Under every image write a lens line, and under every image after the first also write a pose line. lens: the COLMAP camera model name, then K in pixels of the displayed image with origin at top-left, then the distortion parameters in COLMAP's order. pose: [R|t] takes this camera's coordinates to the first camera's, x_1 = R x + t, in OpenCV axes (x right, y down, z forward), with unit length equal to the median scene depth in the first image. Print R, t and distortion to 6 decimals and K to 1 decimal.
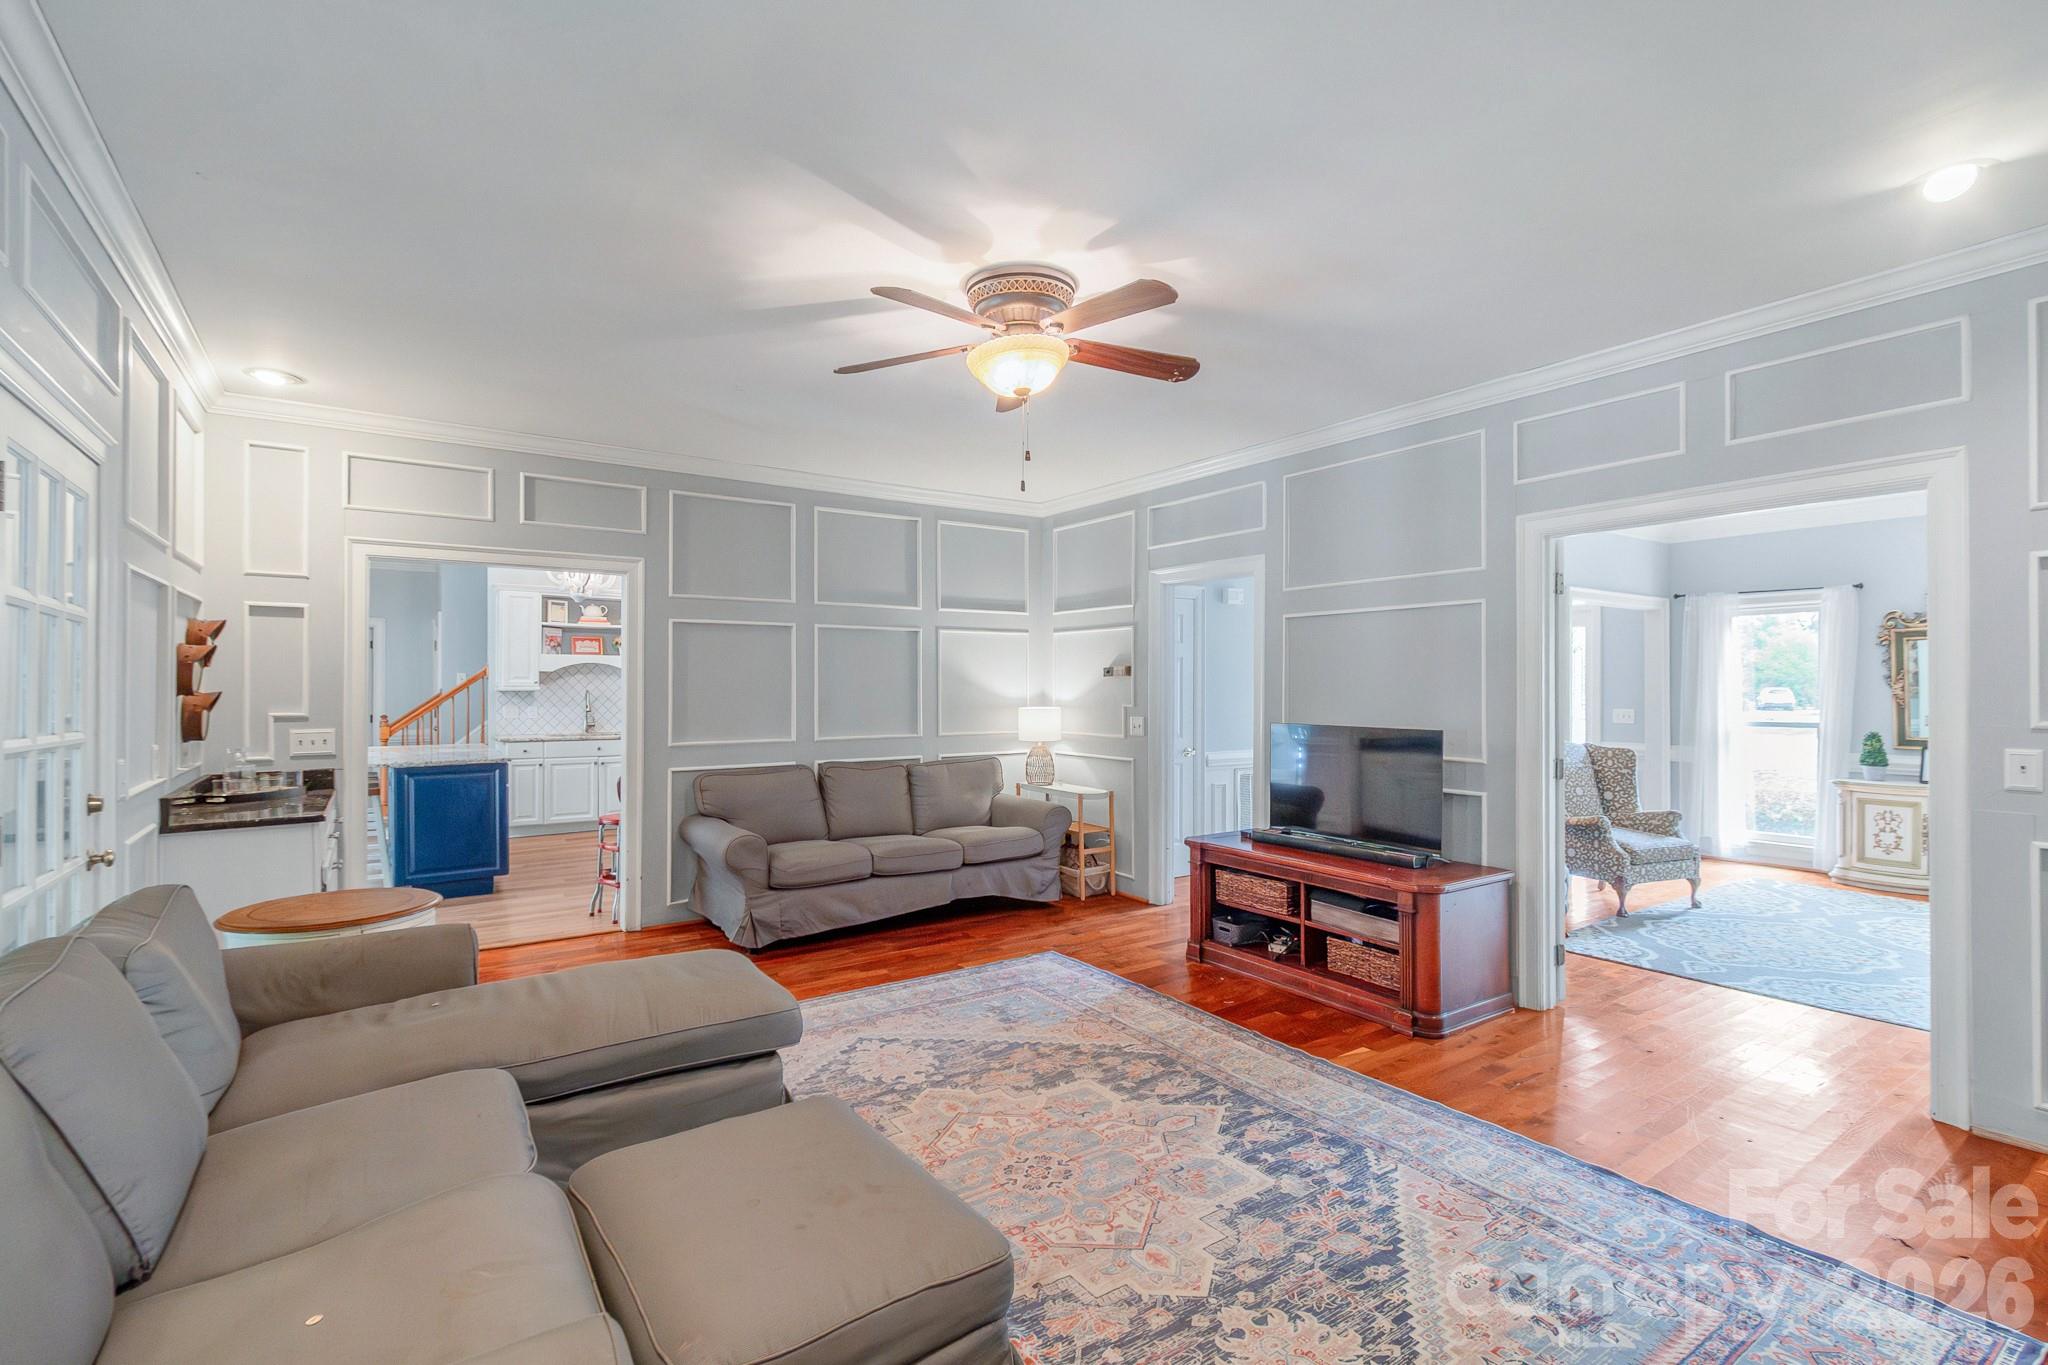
lens RADIAL K [[945.2, 0, 1037.1], [0, 945.2, 685.2], [0, 0, 1]] dist [0.004554, 0.000807]
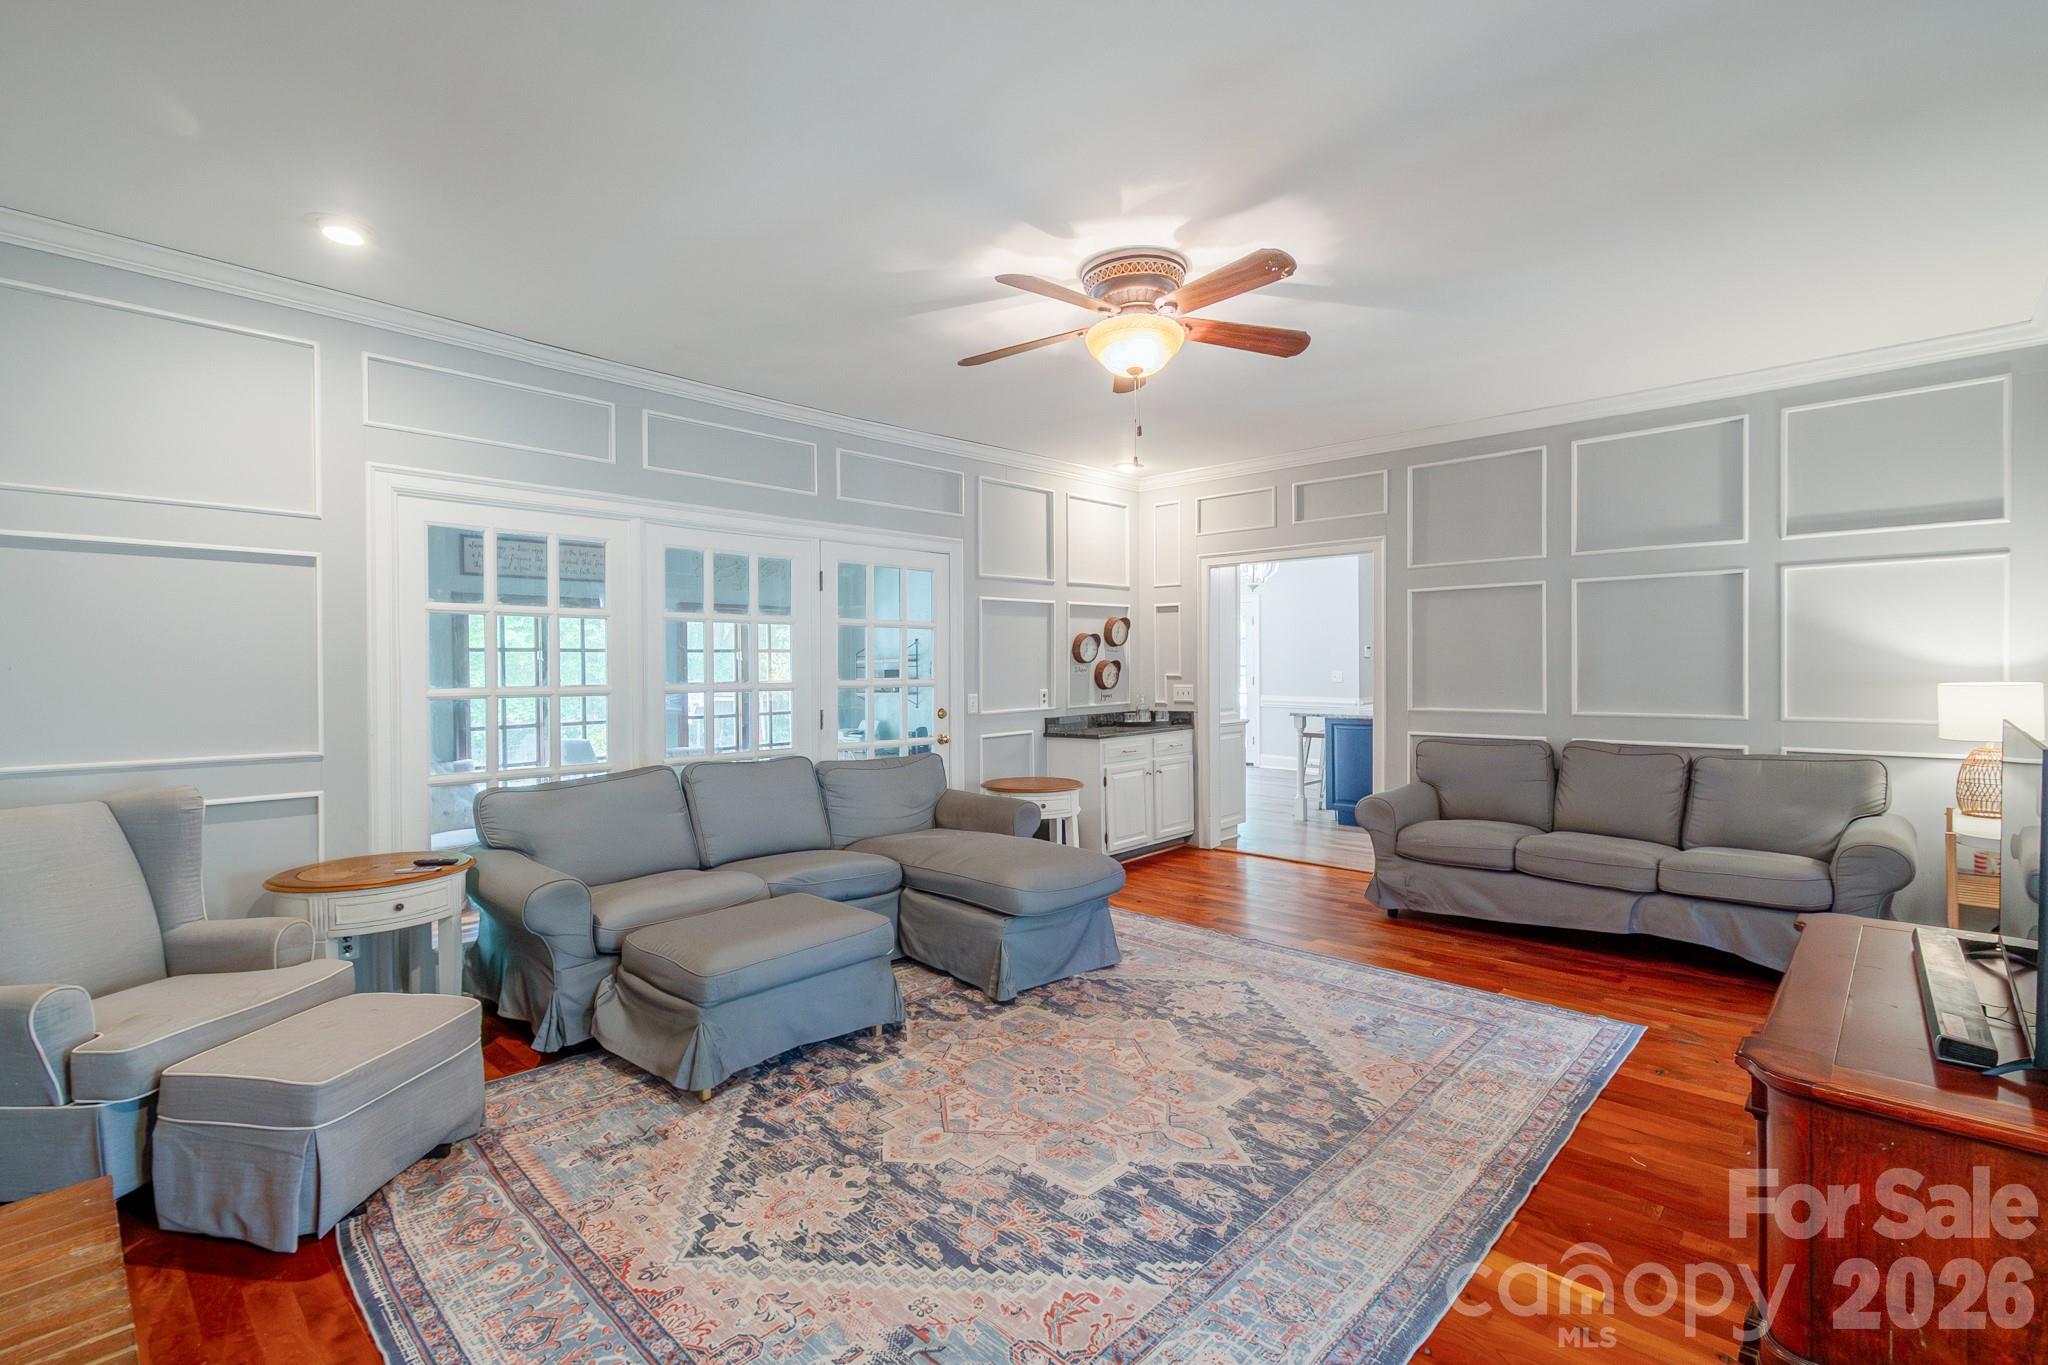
lens RADIAL K [[935.7, 0, 1028.4], [0, 935.7, 667.5], [0, 0, 1]] dist [0.001802, 0.000283]
pose [[0.200266, 0.004912, -0.979729, 0.761014], [0.009377, 0.999932, 0.006930, 0.007689], [0.979697, -0.010575, 0.200206, 0.525844]]
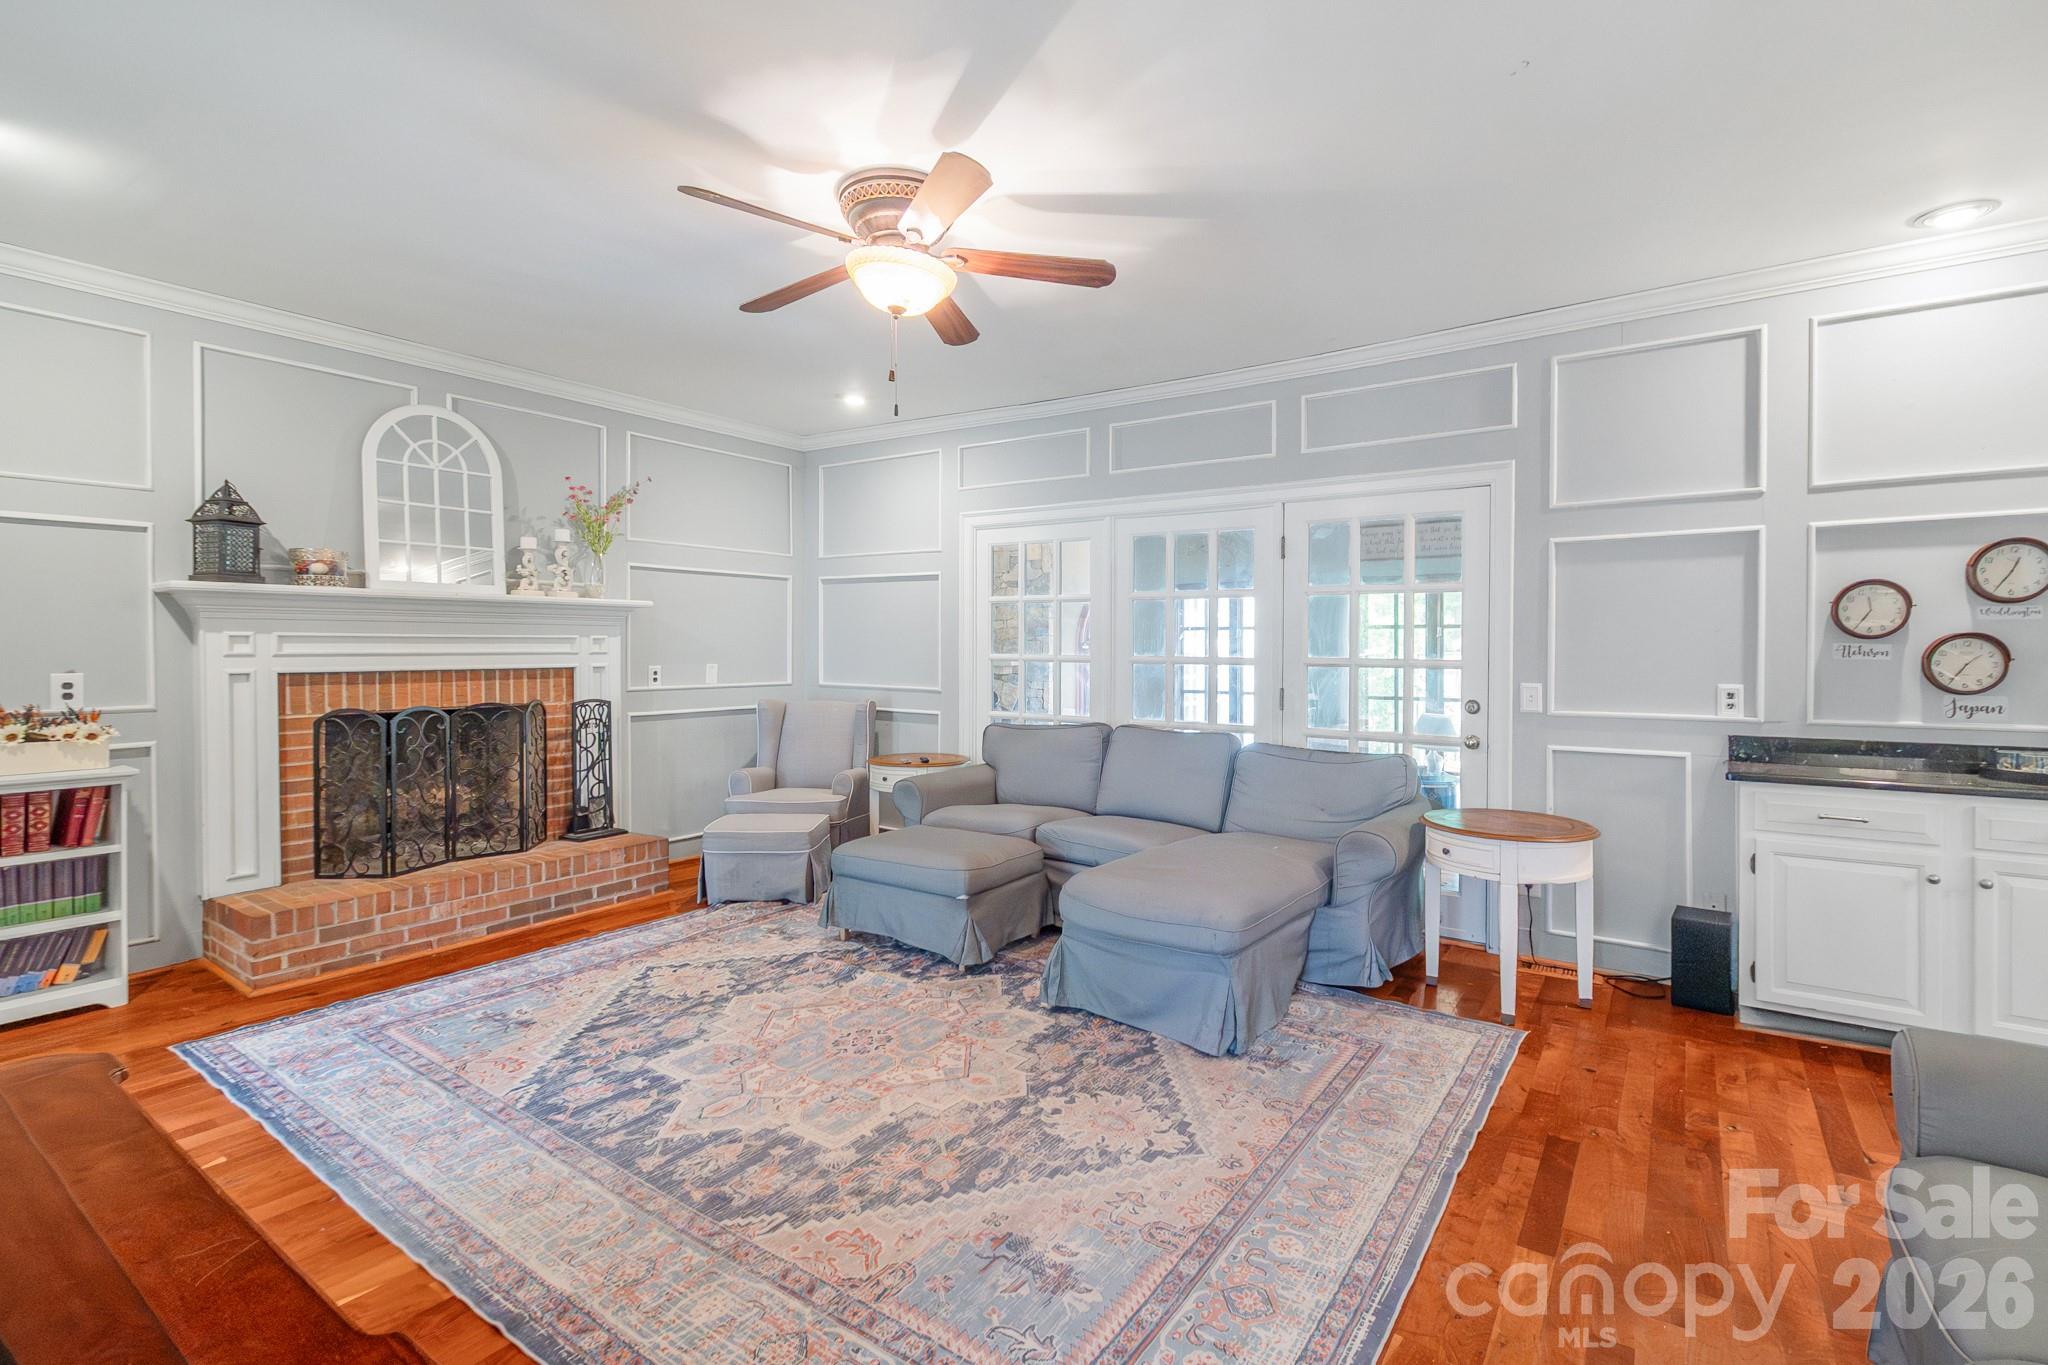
lens RADIAL K [[924.8, 0, 1039.2], [0, 924.8, 646.3], [0, 0, 1]] dist [0.002310, -0.000020]
pose [[-0.936940, -0.001960, -0.349485, 0.136011], [-0.001033, 0.999995, -0.002840, 0.022679], [0.349489, -0.002300, -0.936938, 1.490369]]
